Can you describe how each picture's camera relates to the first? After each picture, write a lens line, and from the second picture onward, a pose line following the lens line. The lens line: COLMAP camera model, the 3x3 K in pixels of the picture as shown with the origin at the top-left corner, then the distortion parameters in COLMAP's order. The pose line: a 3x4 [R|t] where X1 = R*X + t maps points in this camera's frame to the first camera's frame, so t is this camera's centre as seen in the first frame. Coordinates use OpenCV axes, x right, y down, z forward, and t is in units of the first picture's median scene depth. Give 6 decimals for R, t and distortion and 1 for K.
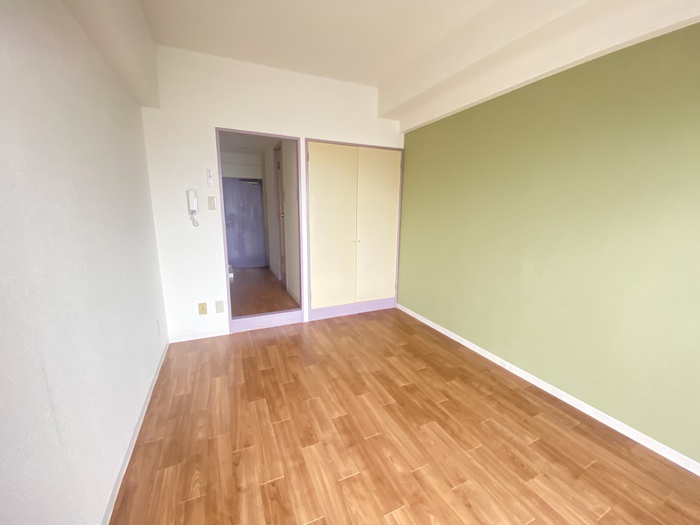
lens RADIAL K [[284.4, 0, 348.3], [0, 284.4, 260.1], [0, 0, 1]] dist [0.039291, -0.029873]
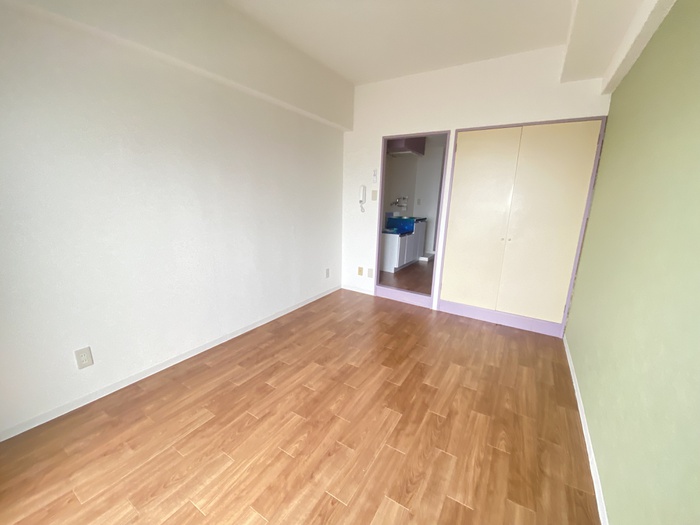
lens RADIAL K [[284.4, 0, 348.3], [0, 284.4, 260.1], [0, 0, 1]] dist [0.039291, -0.029873]
pose [[0.552934, 0.181896, -0.813128, 0.844752], [-0.169640, 0.980017, 0.103872, -0.026225], [0.815773, 0.080505, 0.572742, 0.230493]]
